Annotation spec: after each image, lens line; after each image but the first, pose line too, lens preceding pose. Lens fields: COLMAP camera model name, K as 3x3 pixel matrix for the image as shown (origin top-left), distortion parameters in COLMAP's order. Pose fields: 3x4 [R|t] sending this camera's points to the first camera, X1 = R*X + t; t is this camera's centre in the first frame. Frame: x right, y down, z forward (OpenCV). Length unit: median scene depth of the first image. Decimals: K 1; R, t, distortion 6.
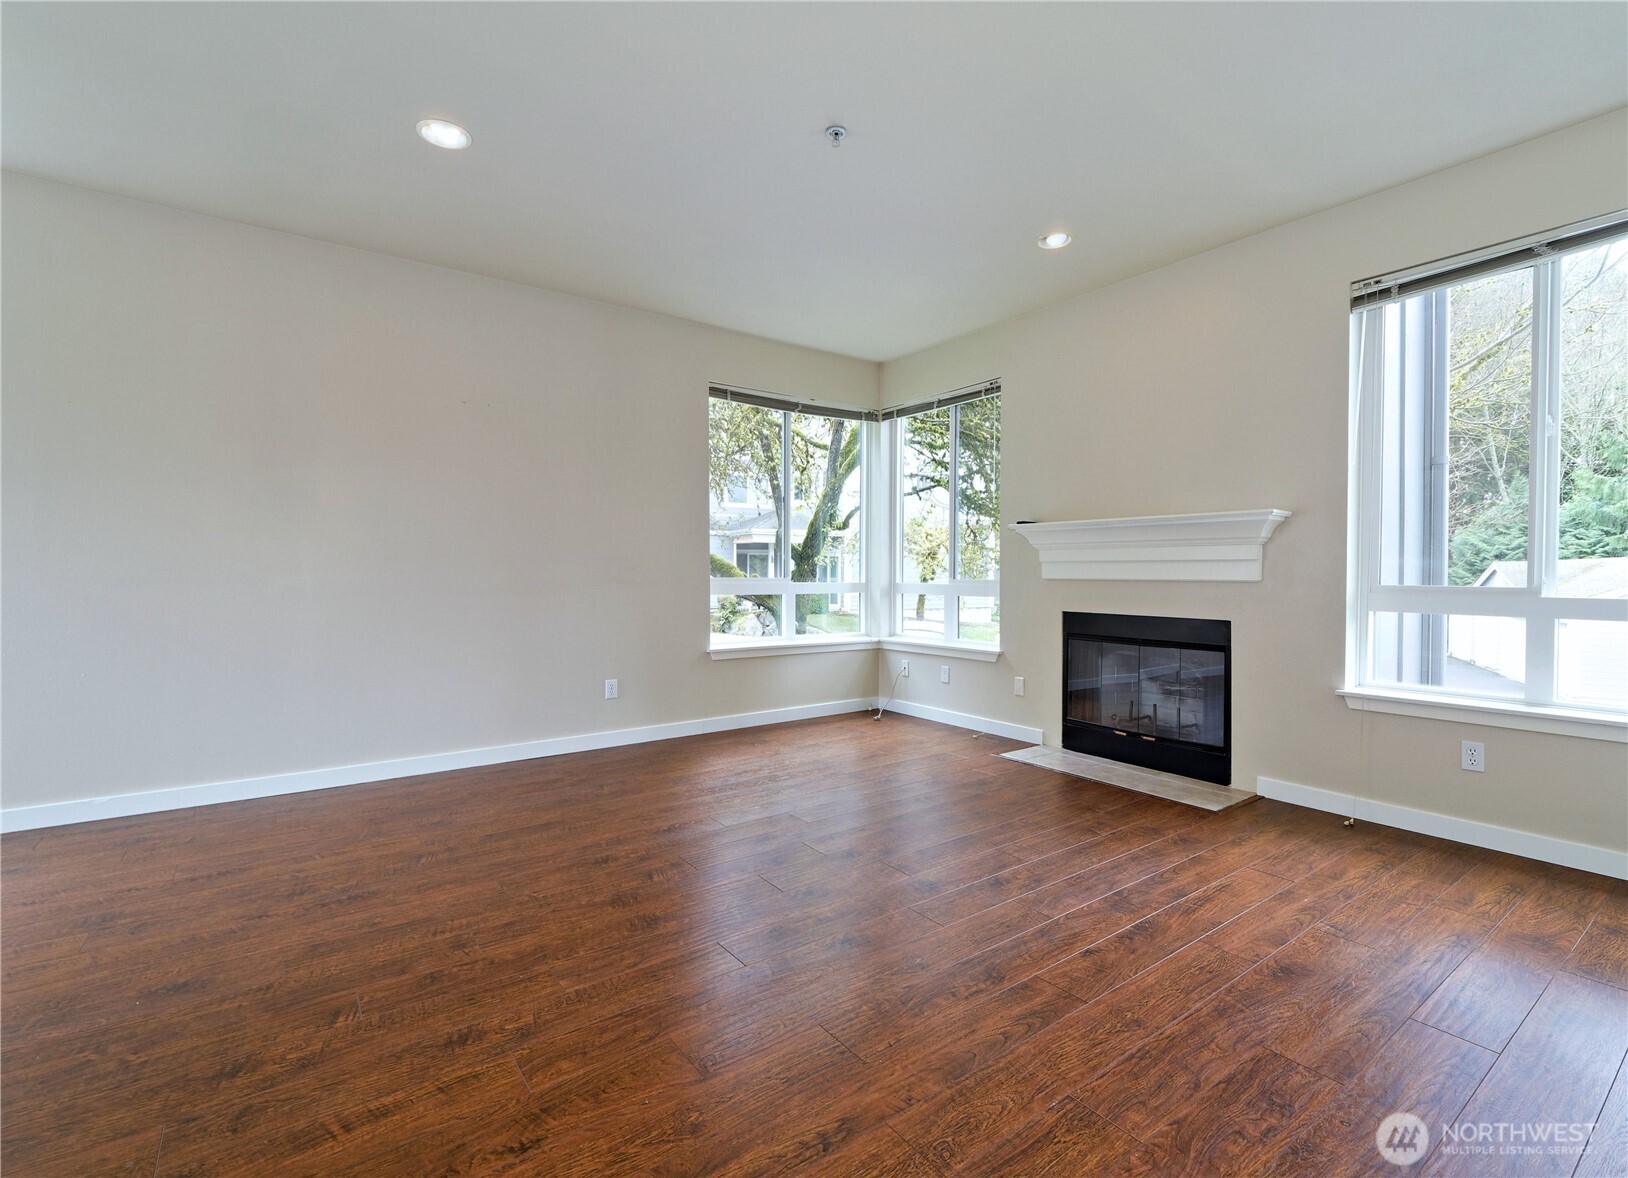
lens RADIAL K [[746.3, 0, 822.2], [0, 746.3, 578.0], [0, 0, 1]] dist [0.005093, -0.000981]
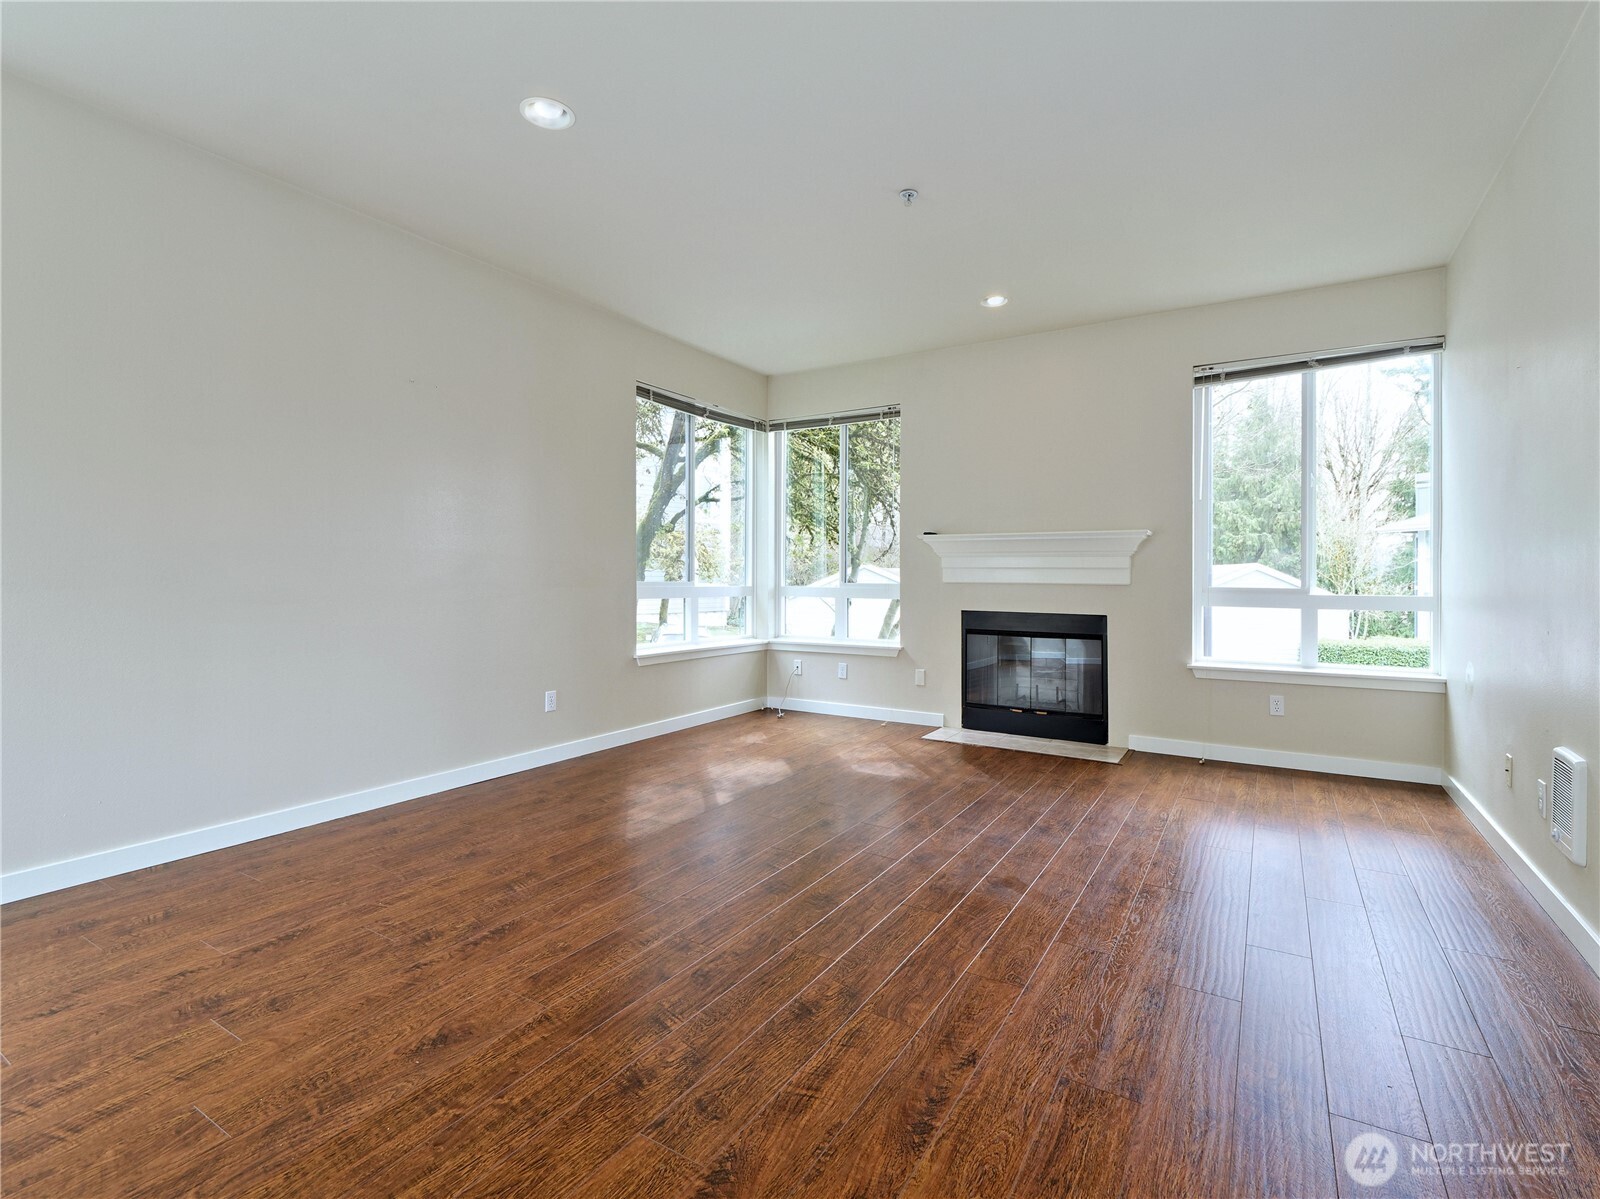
lens RADIAL K [[754.0, 0, 823.8], [0, 754.0, 584.5], [0, 0, 1]] dist [0.003218, -0.001183]
pose [[0.921786, -0.002661, 0.387689, -0.522969], [0.000235, 0.999980, 0.006306, -0.006759], [-0.387699, -0.005721, 0.921768, -0.012158]]
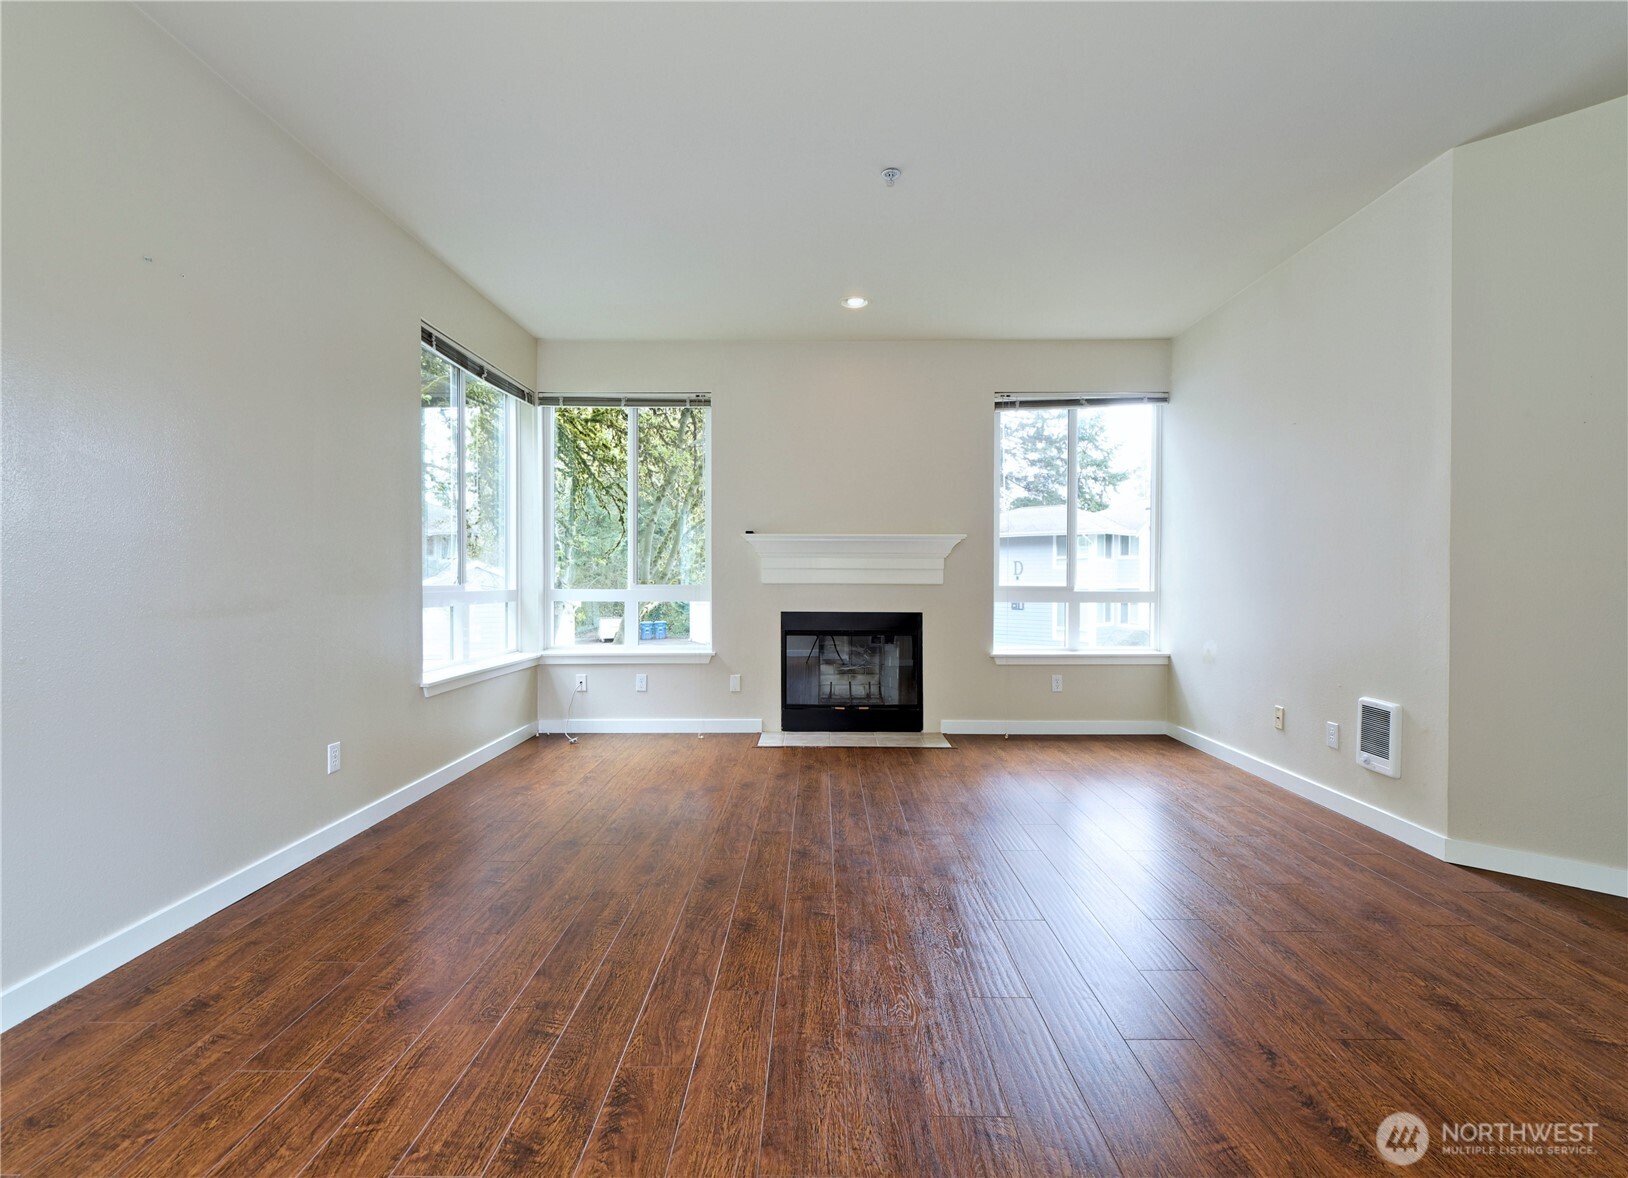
lens RADIAL K [[746.3, 0, 821.1], [0, 746.3, 584.3], [0, 0, 1]] dist [0.005093, -0.000981]
pose [[0.592549, -0.009367, 0.805480, -0.875395], [0.005433, 0.999956, 0.007632, -0.010183], [-0.805516, -0.000146, 0.592573, 0.416753]]
